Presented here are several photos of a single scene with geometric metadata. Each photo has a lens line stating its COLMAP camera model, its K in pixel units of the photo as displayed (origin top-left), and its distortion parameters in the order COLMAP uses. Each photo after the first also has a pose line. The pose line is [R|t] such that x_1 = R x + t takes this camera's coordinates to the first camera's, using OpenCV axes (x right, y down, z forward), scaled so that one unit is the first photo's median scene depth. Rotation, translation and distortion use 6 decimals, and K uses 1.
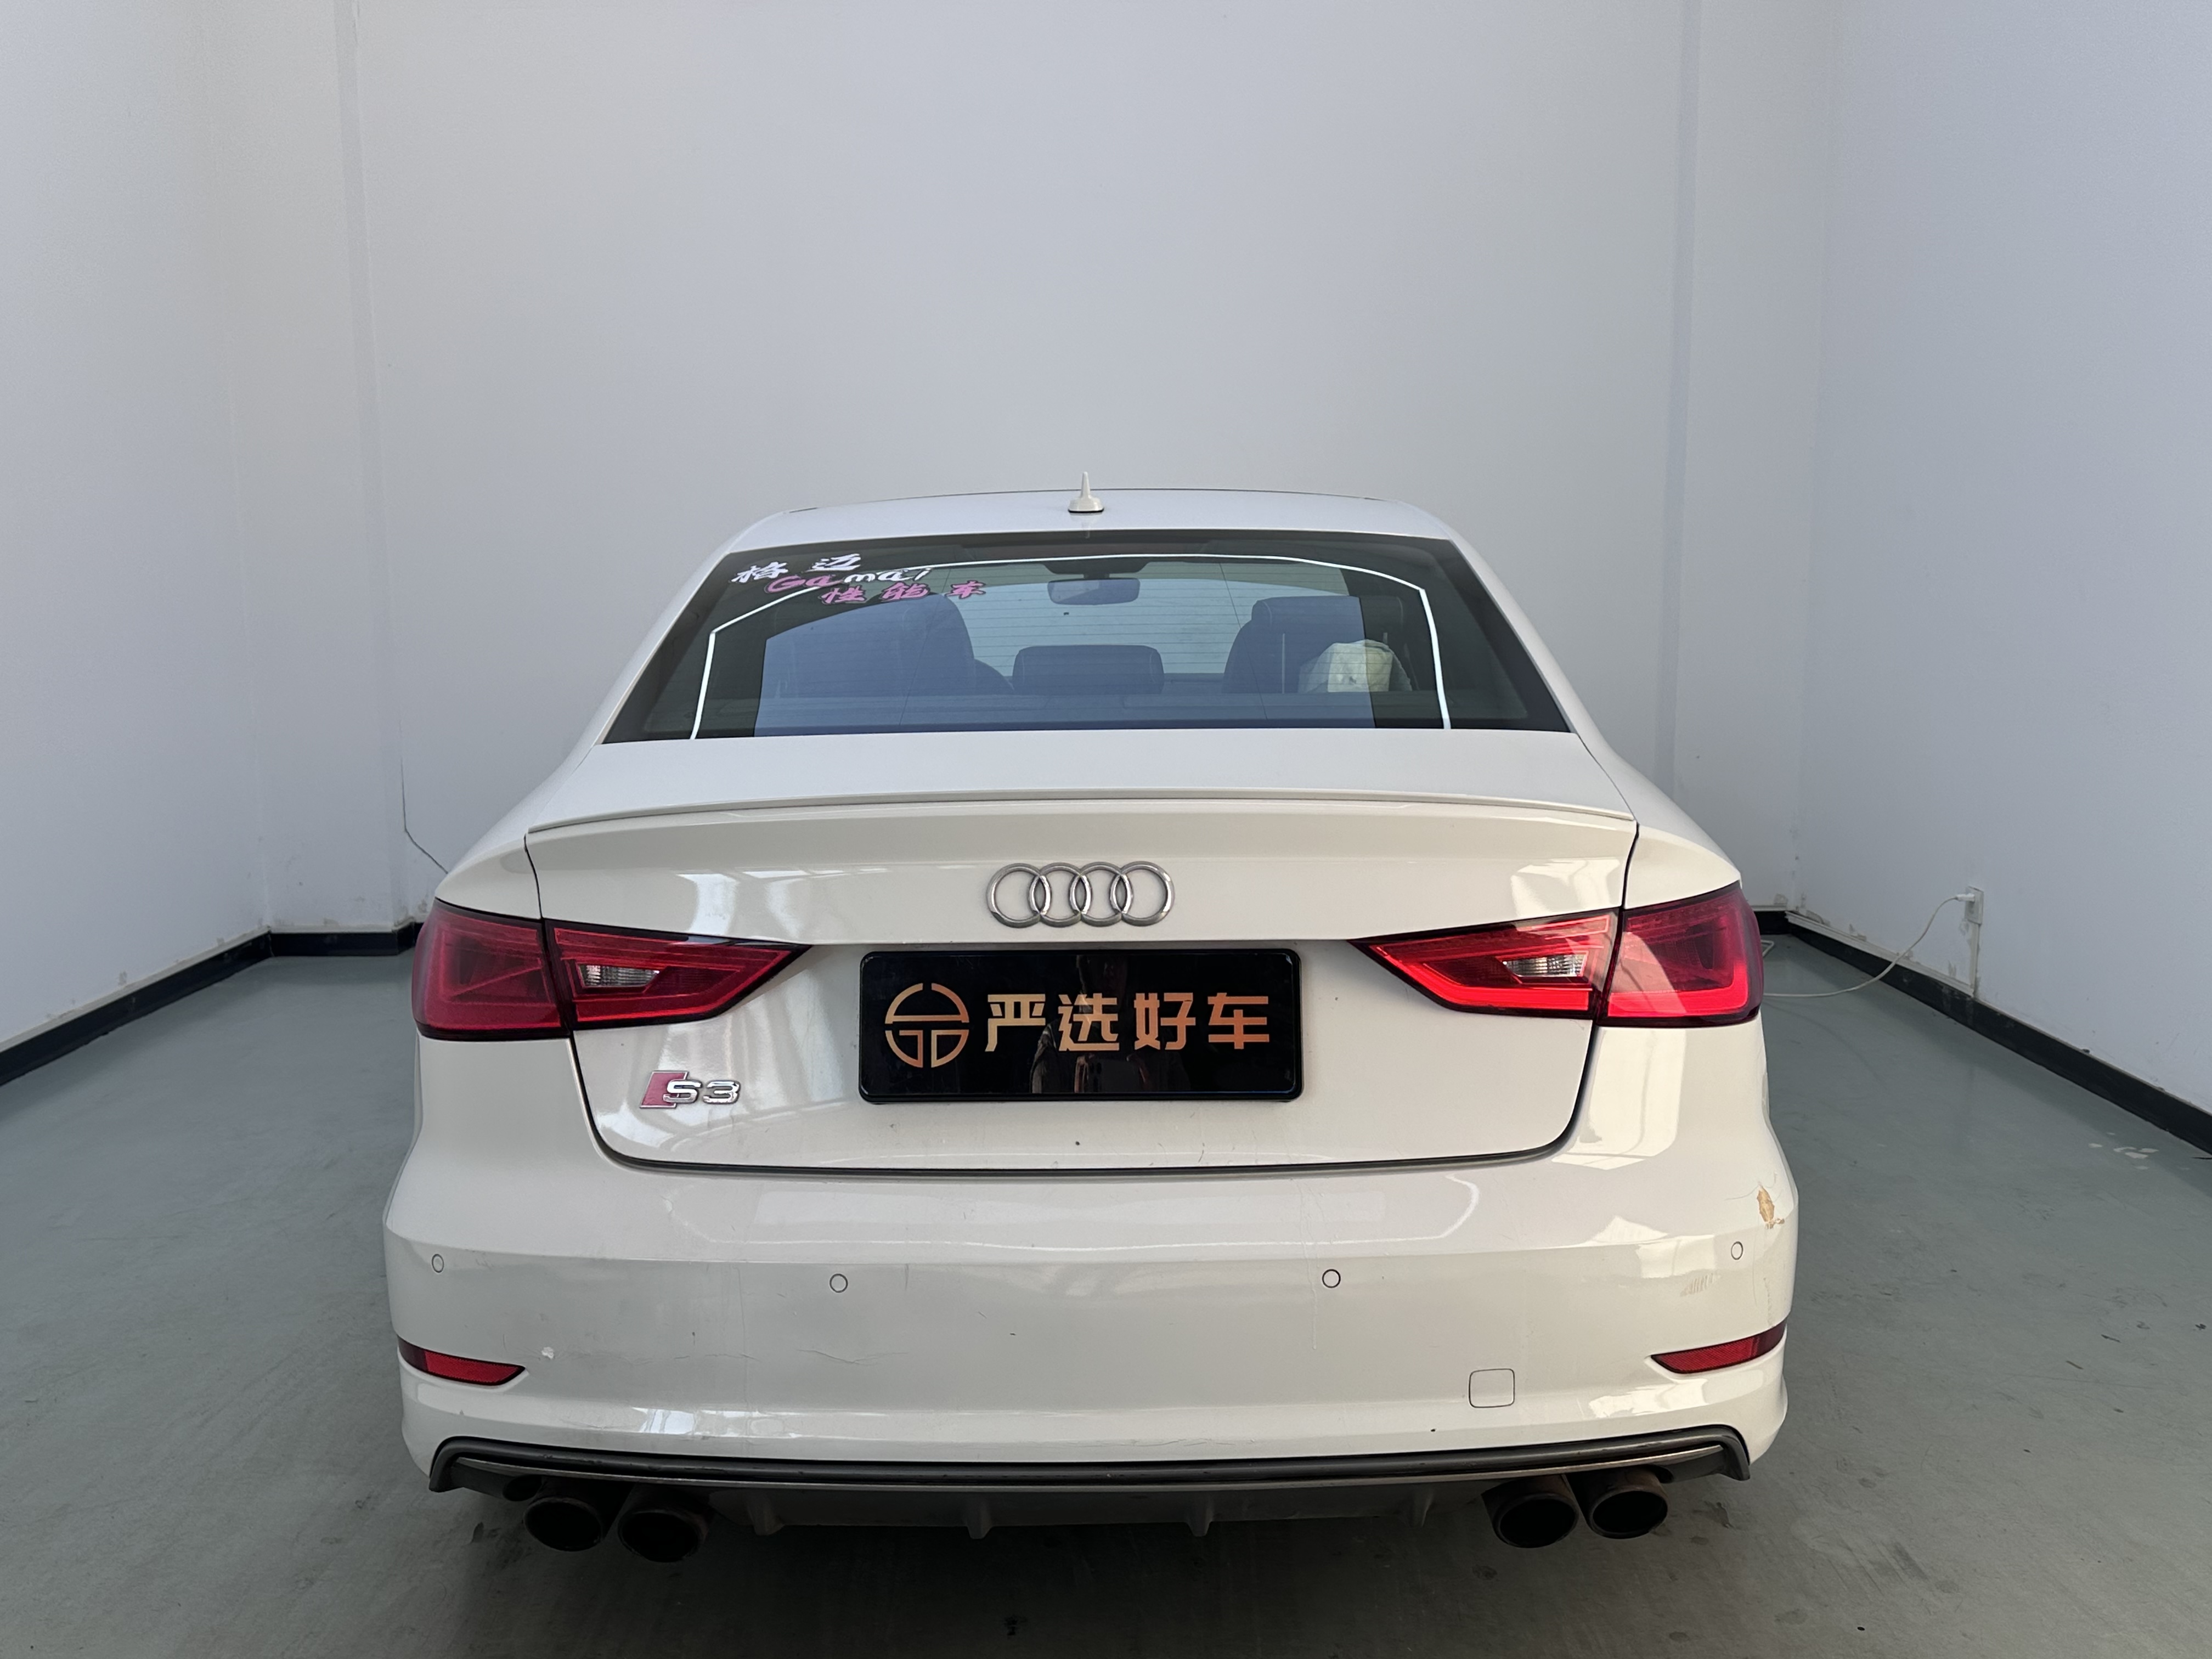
lens RADIAL K [[1969.3, 0, 1106.0], [0, 1969.3, 829.5], [0, 0, 1]] dist [0.149922, -0.229819]
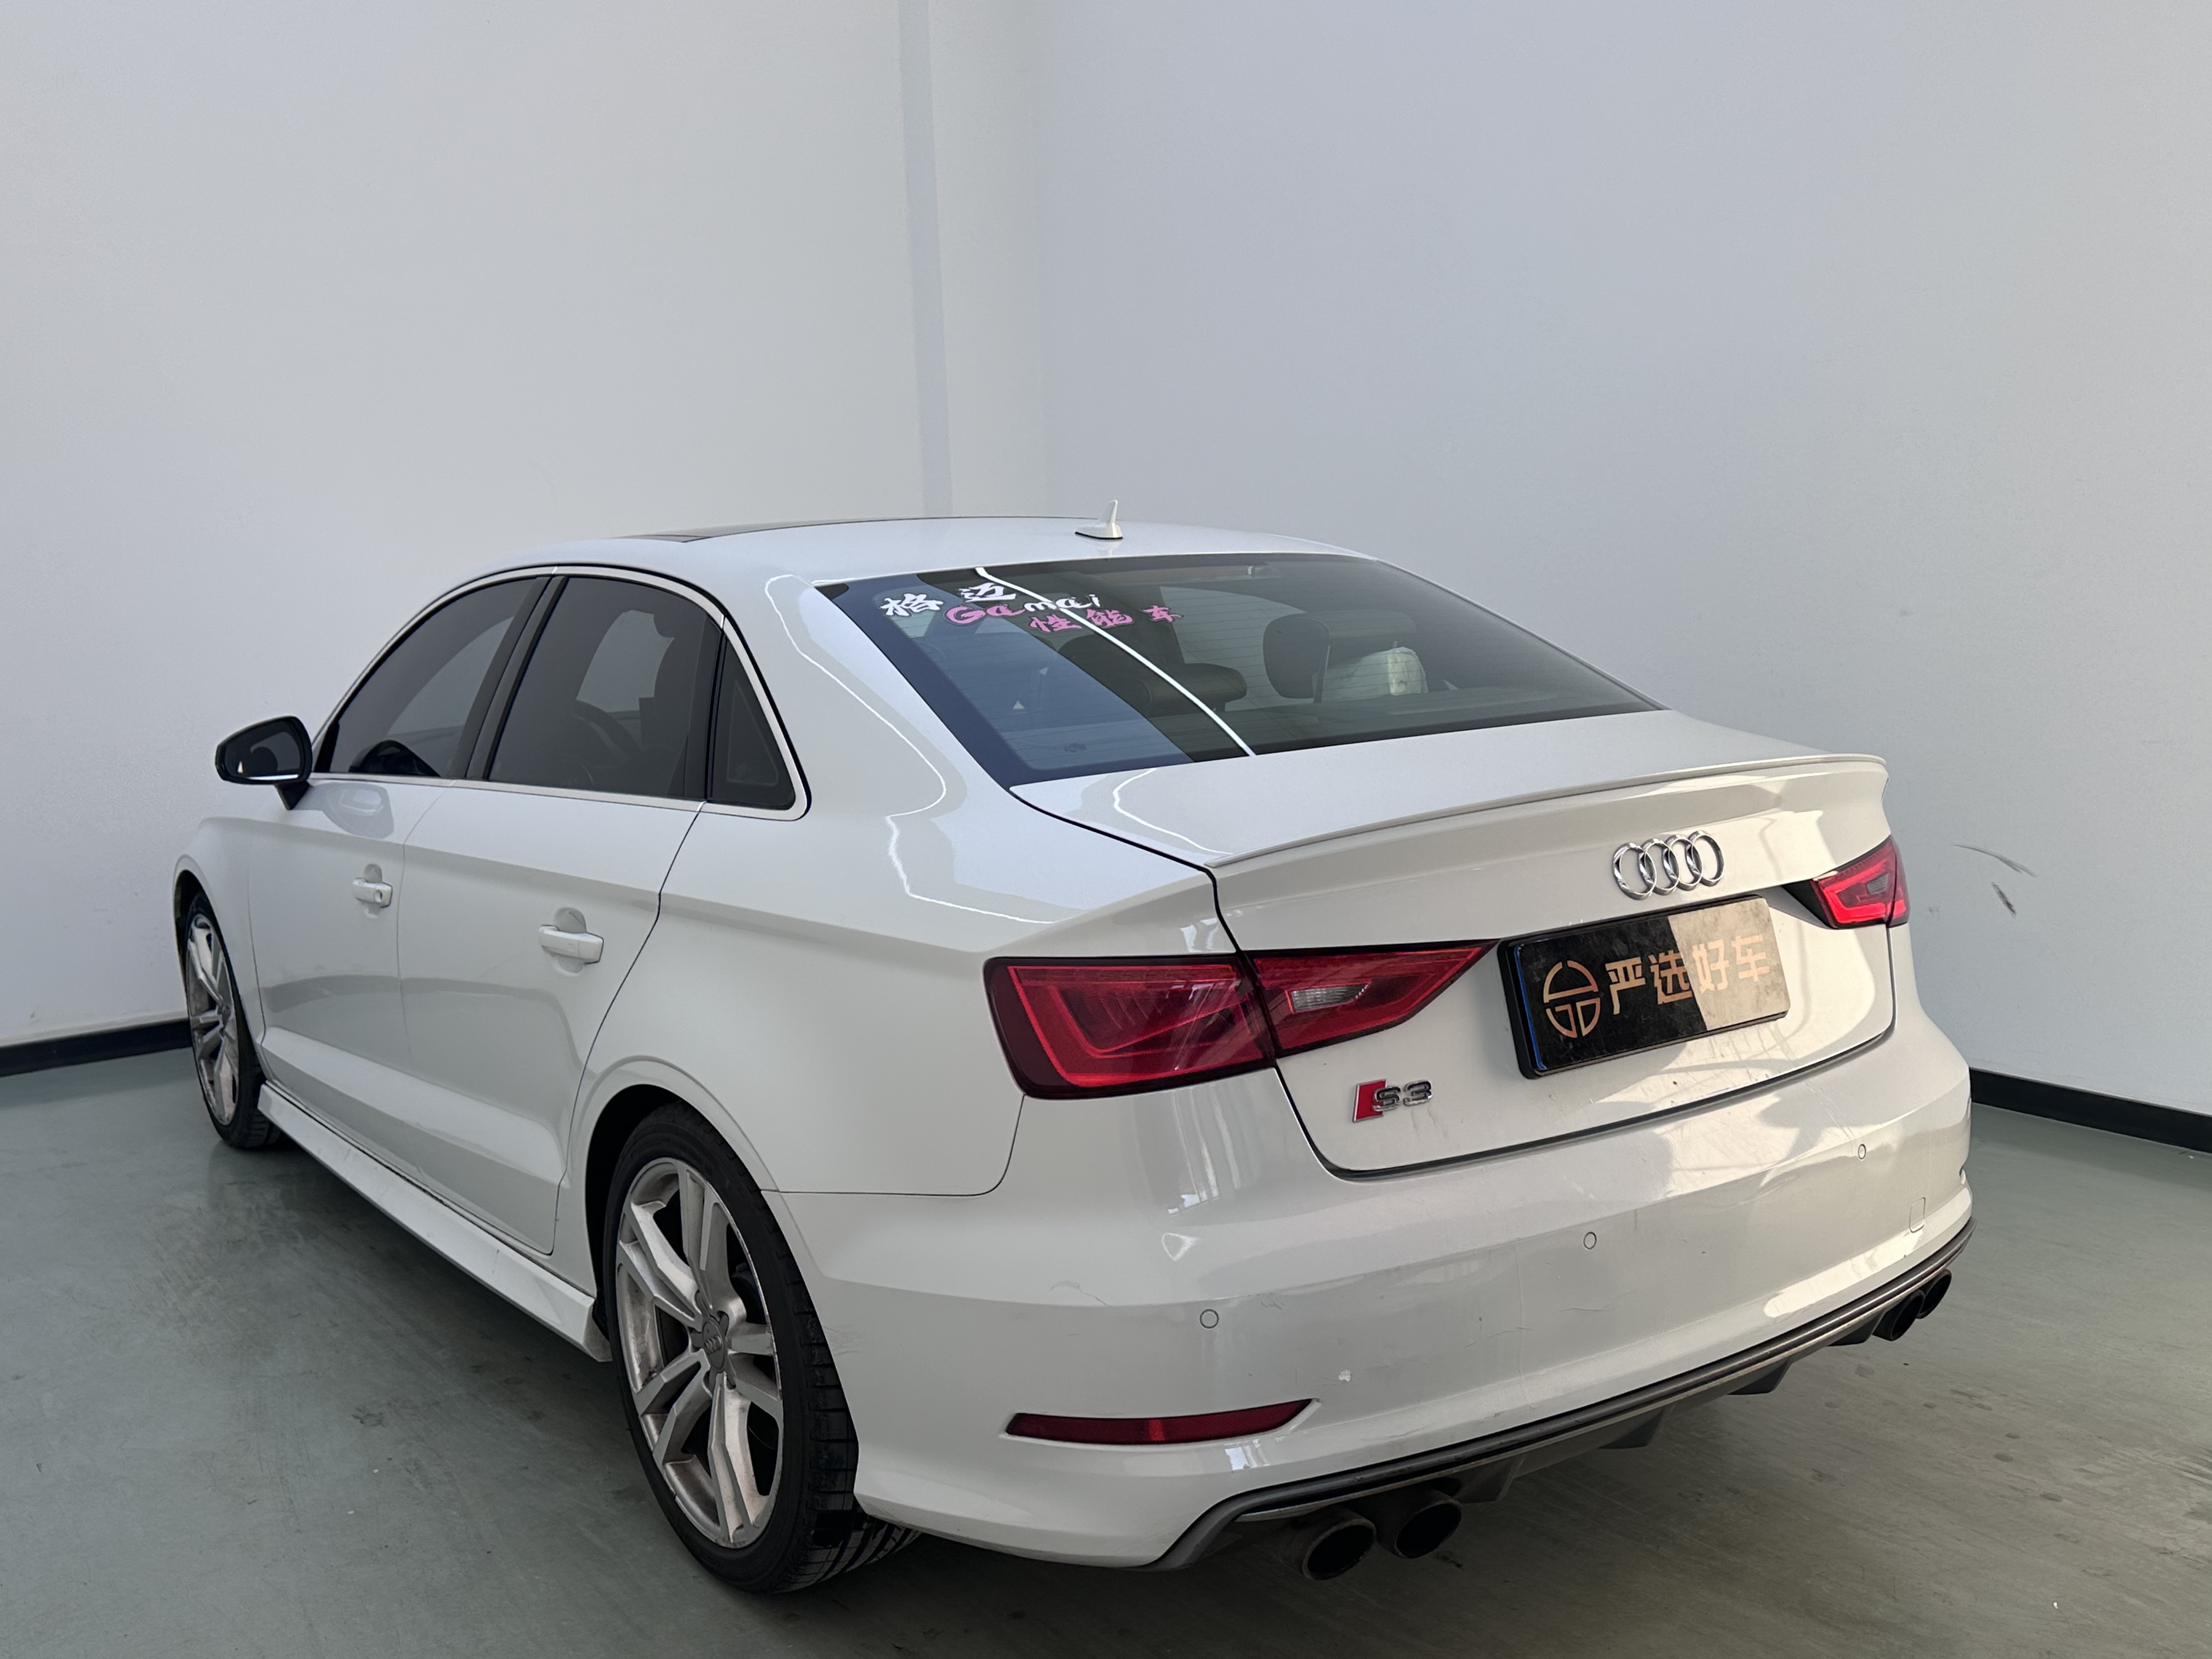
lens RADIAL K [[1969.3, 0, 1106.0], [0, 1969.3, 829.5], [0, 0, 1]] dist [0.149922, -0.229819]
pose [[0.809552, -0.095585, 0.579213, -0.932158], [0.105965, 0.994242, 0.015971, -0.039785], [-0.577405, 0.048447, 0.815019, 0.244405]]
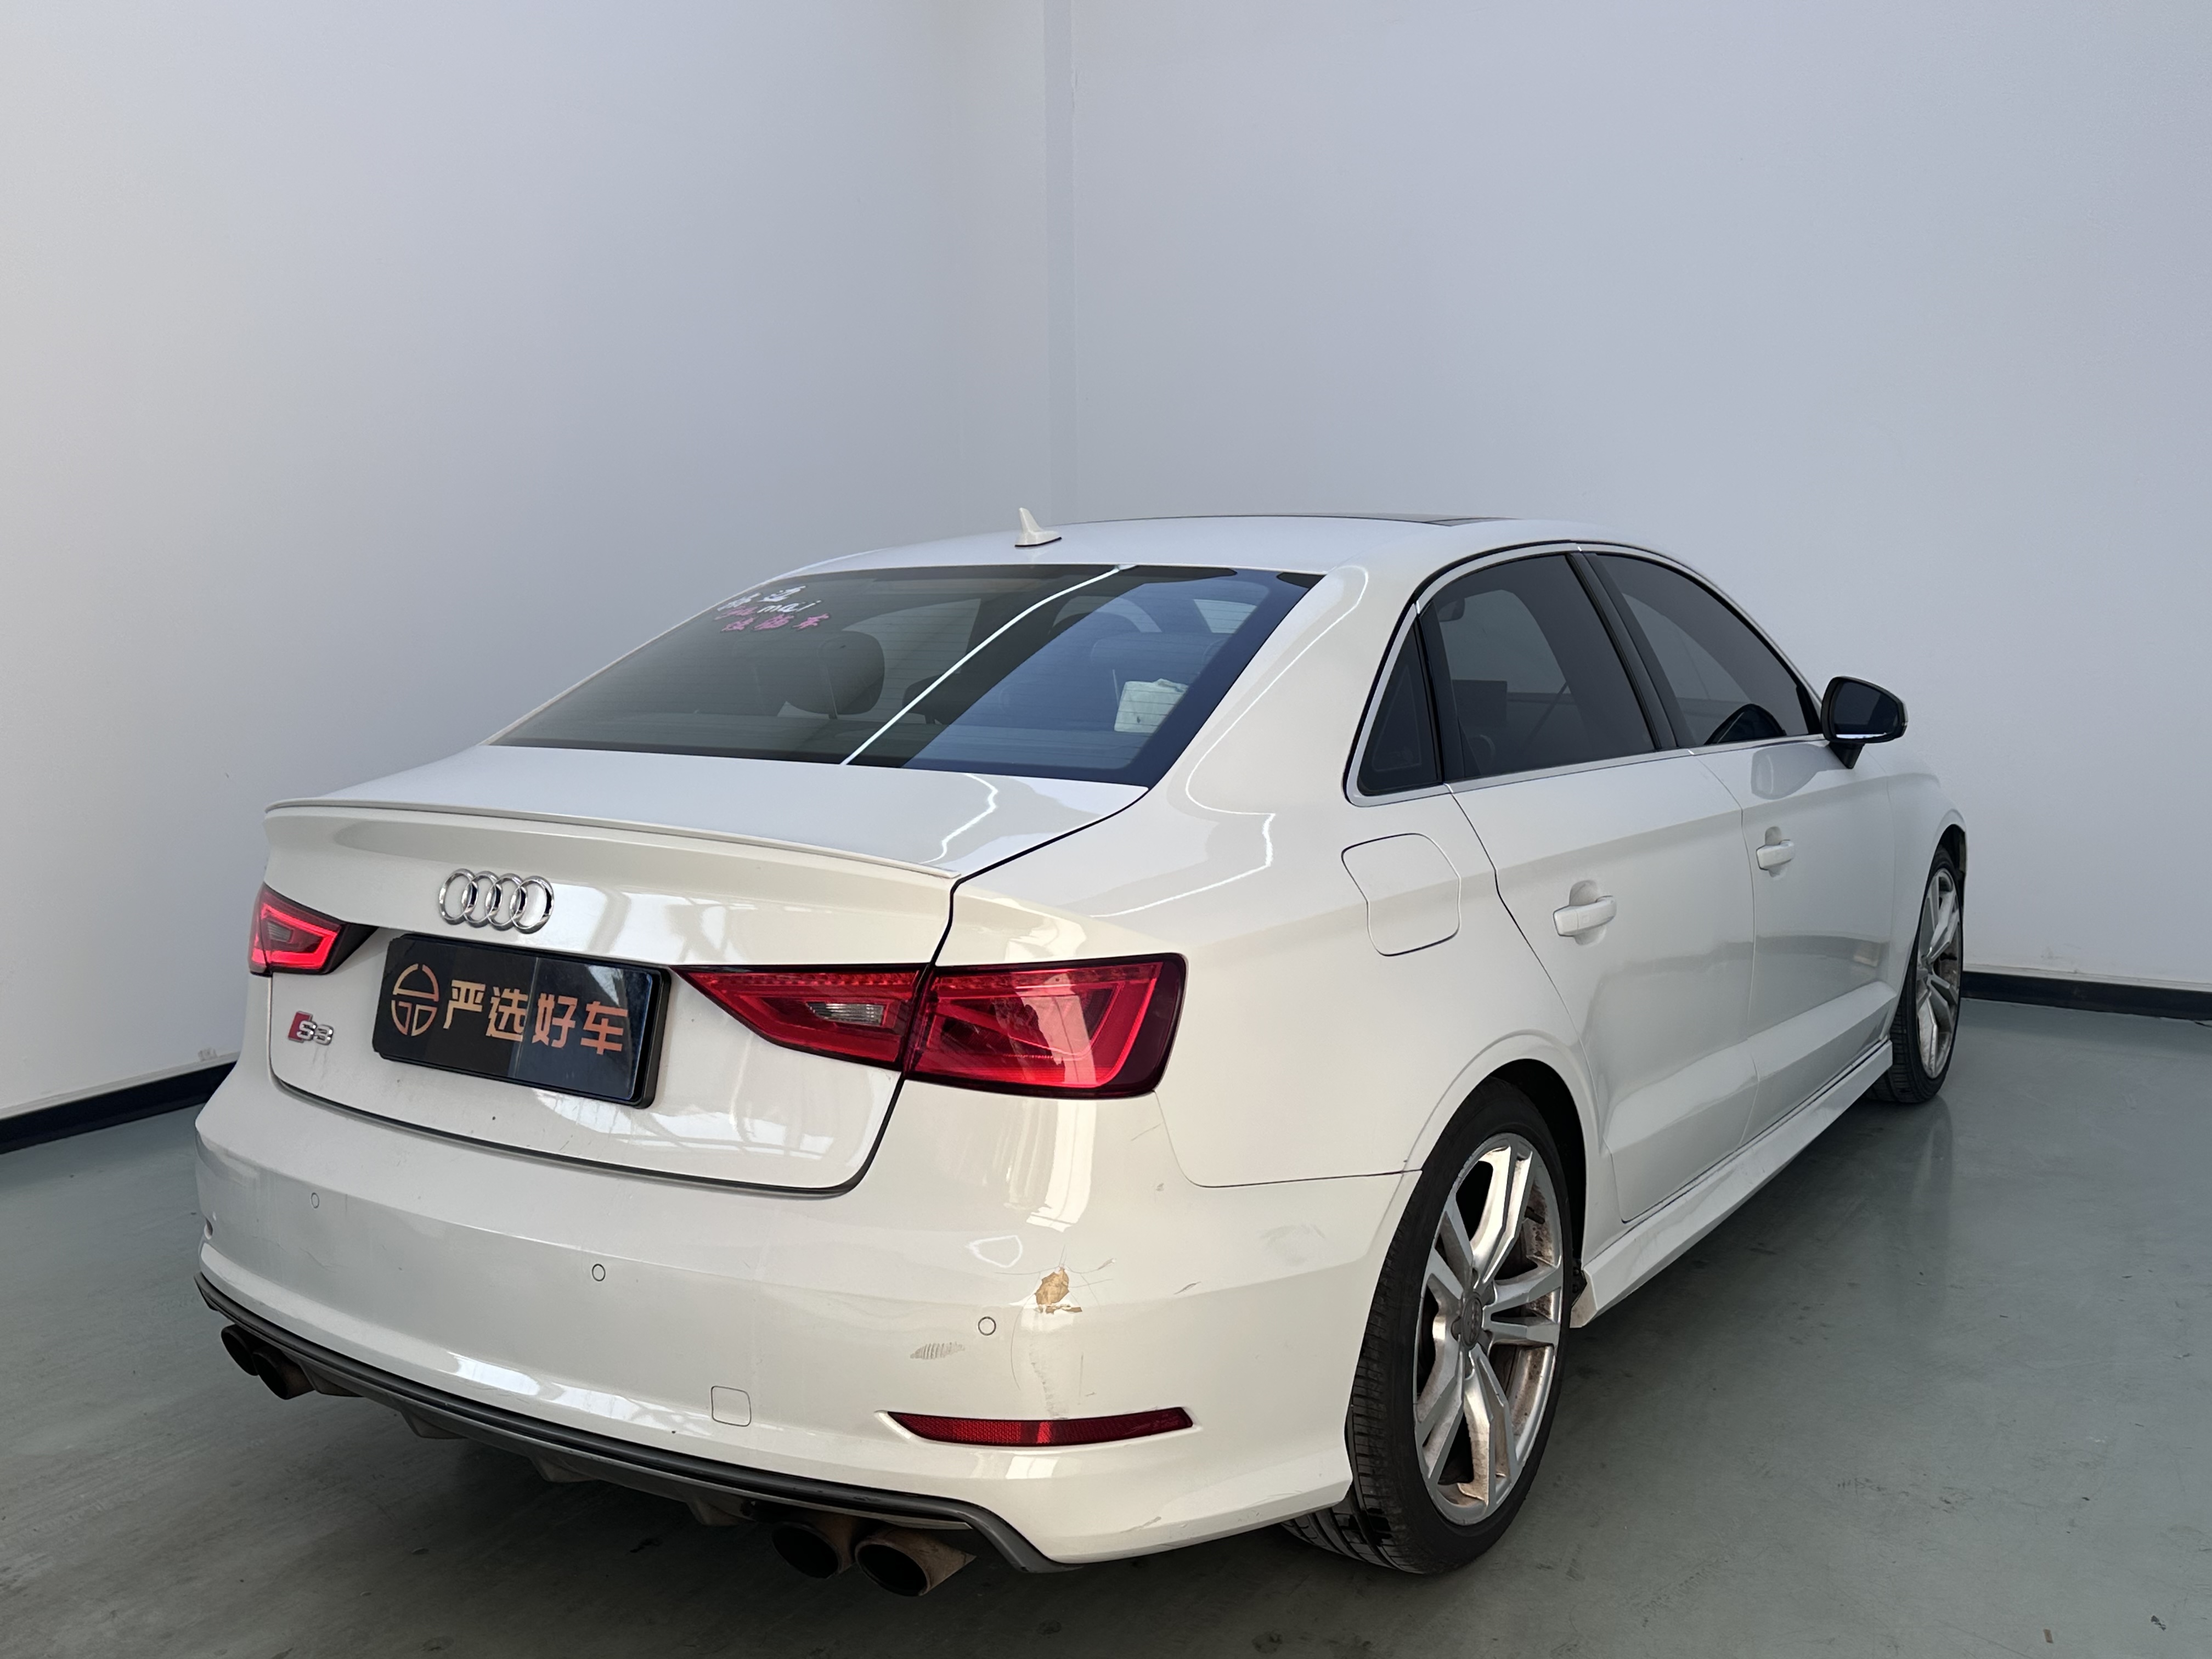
lens RADIAL K [[1969.3, 0, 1106.0], [0, 1969.3, 829.5], [0, 0, 1]] dist [0.149922, -0.229819]
pose [[0.838566, 0.073166, -0.539864, 0.891215], [-0.070087, 0.997195, 0.026282, -0.062333], [0.540272, 0.015798, 0.841342, 0.218246]]
